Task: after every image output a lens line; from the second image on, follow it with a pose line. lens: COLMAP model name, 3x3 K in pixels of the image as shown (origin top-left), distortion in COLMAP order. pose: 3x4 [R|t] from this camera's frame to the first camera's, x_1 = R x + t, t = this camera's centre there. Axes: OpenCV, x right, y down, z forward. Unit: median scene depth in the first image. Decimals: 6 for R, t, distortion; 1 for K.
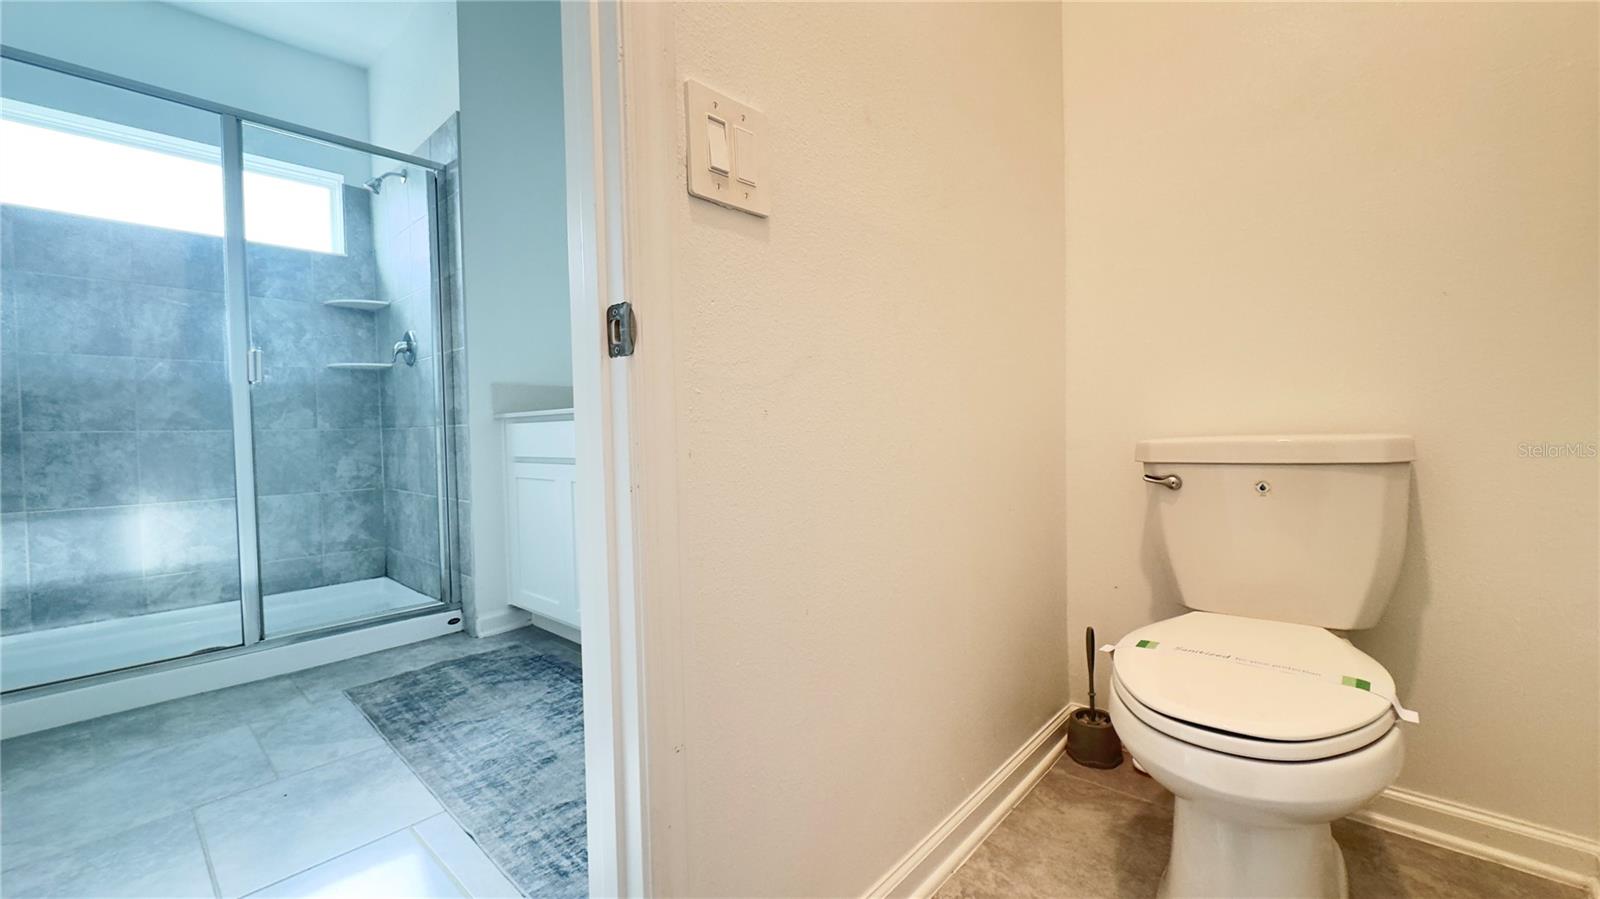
lens RADIAL K [[634.6, 0, 804.6], [0, 634.6, 437.7], [0, 0, 1]] dist [-0.000584, 0.001170]
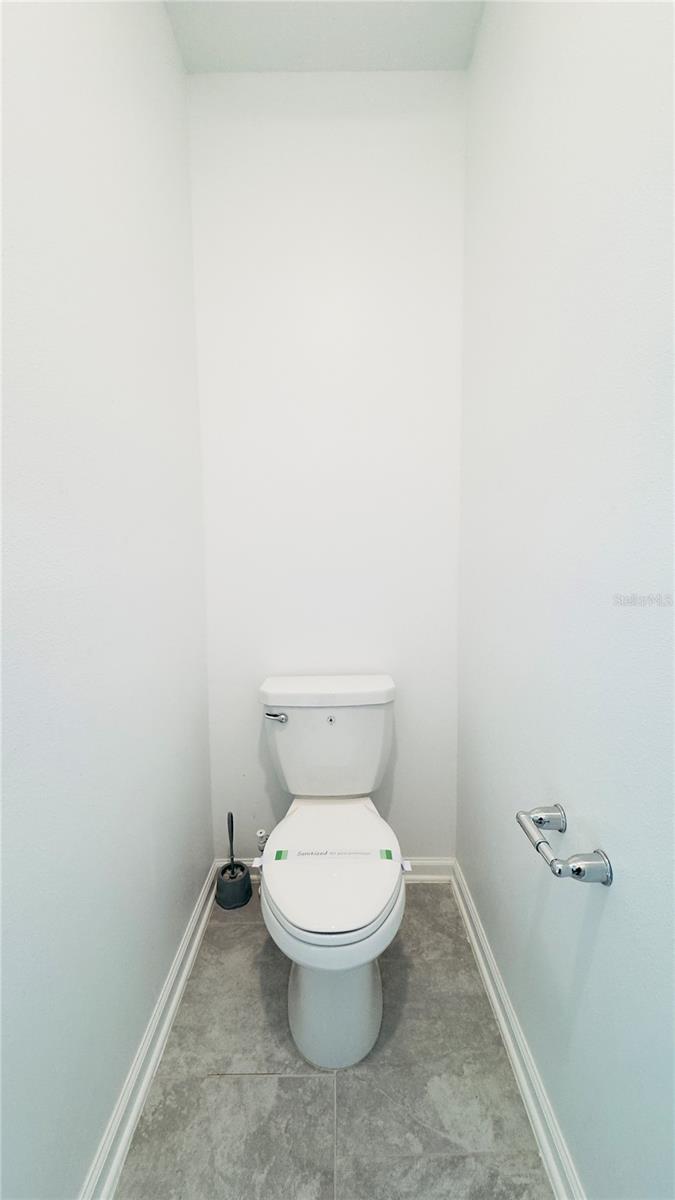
lens RADIAL K [[475.9, 0, 333.3], [0, 475.9, 602.0], [0, 0, 1]] dist [-0.000584, 0.001170]
pose [[0.755198, -0.038796, 0.654347, -0.071184], [0.016367, 0.999052, 0.040344, -0.263002], [-0.655292, -0.019758, 0.755117, 0.058772]]
